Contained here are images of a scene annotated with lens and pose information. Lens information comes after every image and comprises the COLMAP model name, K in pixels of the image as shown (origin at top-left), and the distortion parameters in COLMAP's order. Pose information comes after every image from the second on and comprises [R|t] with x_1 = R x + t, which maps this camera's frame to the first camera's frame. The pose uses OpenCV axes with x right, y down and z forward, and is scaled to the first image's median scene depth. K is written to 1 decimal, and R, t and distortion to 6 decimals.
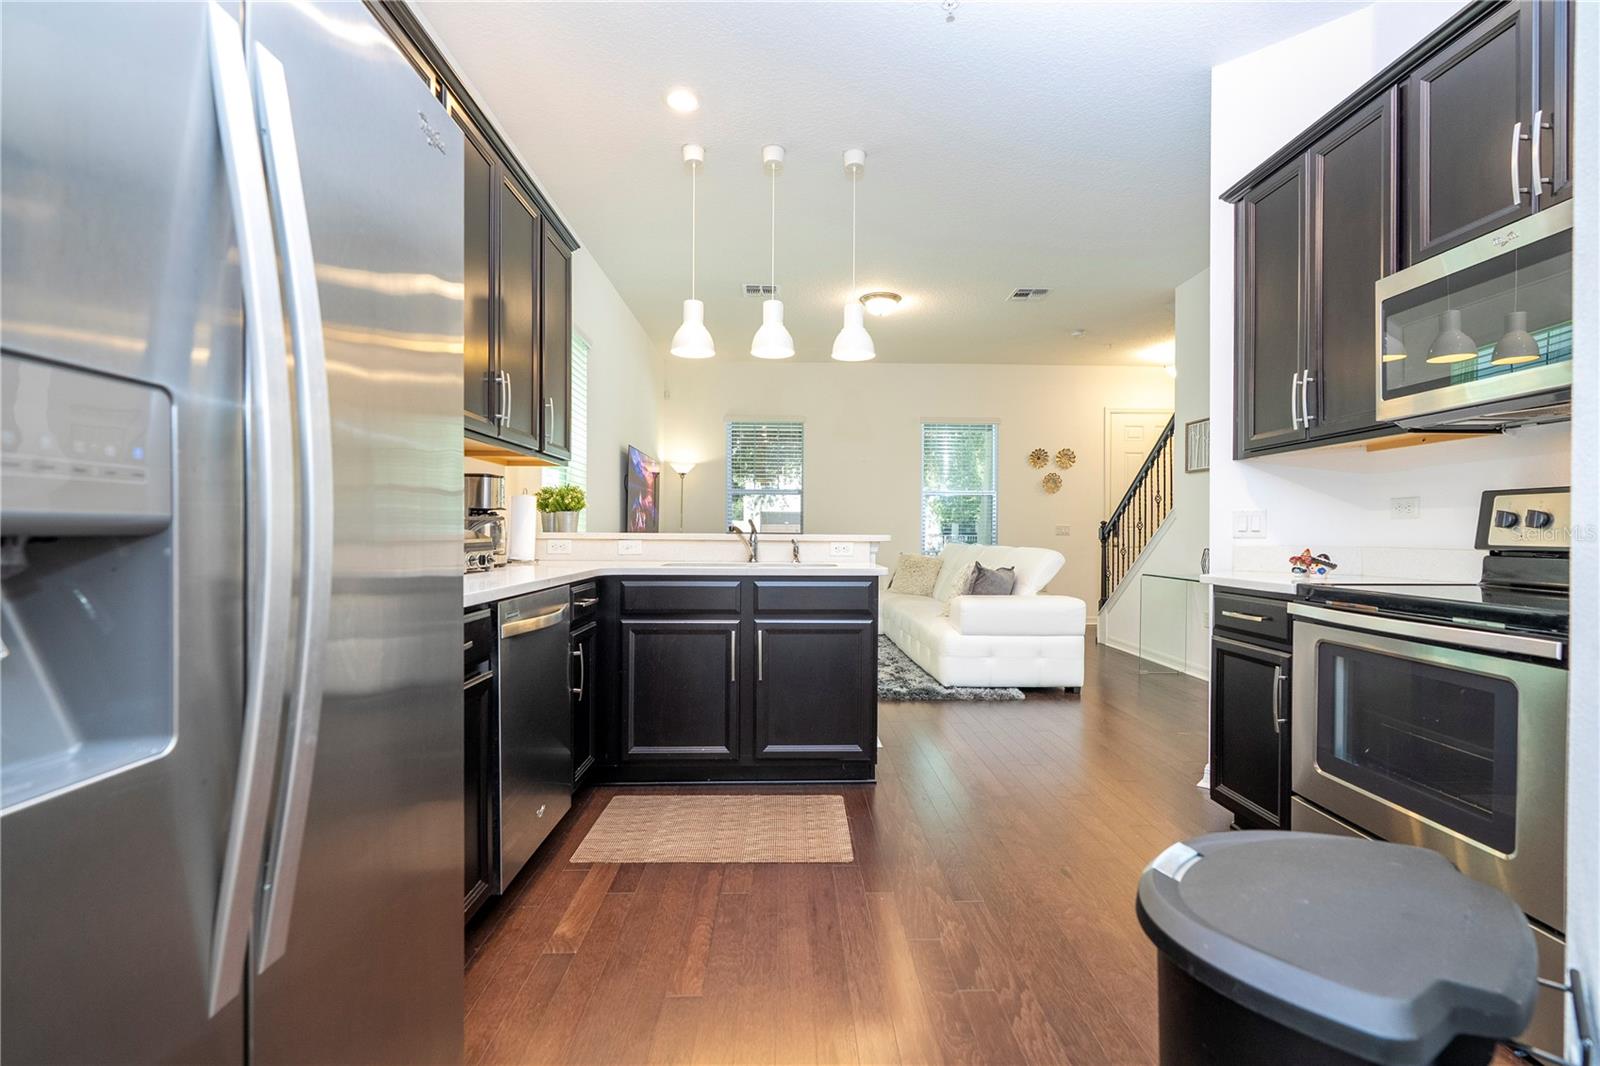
lens RADIAL K [[719.0, 0, 809.4], [0, 719.0, 532.8], [0, 0, 1]] dist [-0.003849, 0.001457]
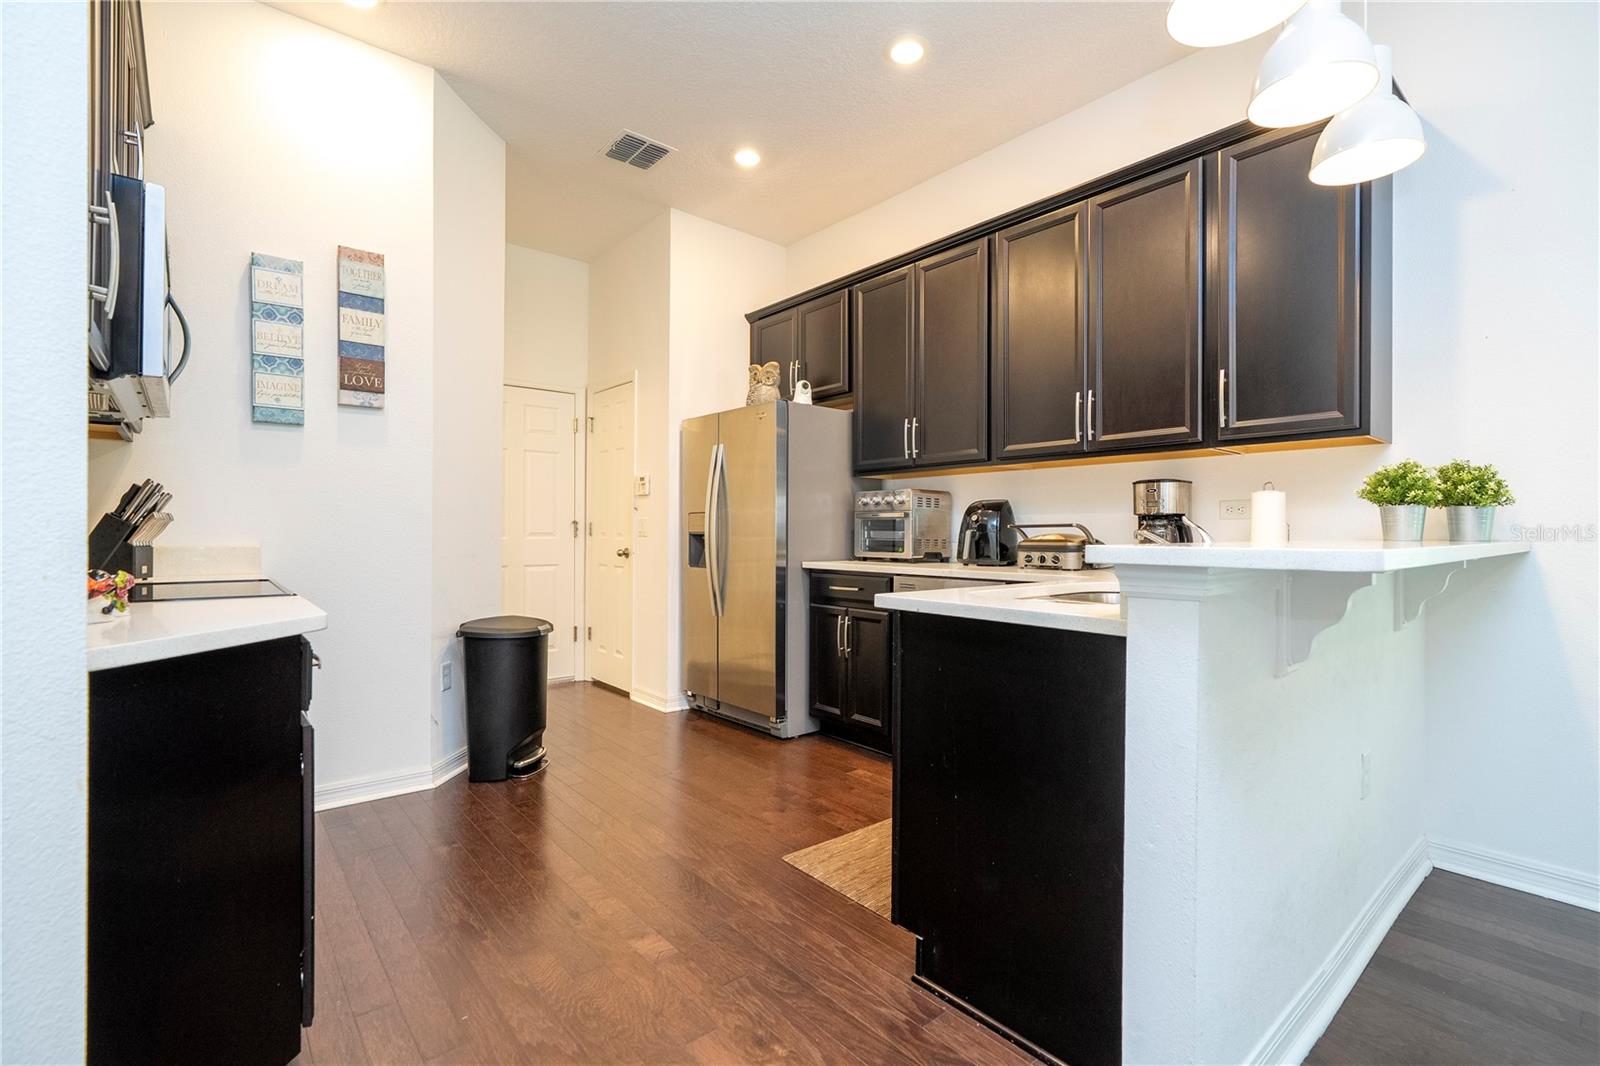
lens RADIAL K [[719.0, 0, 809.4], [0, 719.0, 532.8], [0, 0, 1]] dist [-0.003849, 0.001457]
pose [[-0.784015, -0.008909, -0.620678, 0.511035], [-0.009046, 0.999955, -0.002926, -0.000481], [0.620676, 0.003320, -0.784060, 1.397617]]
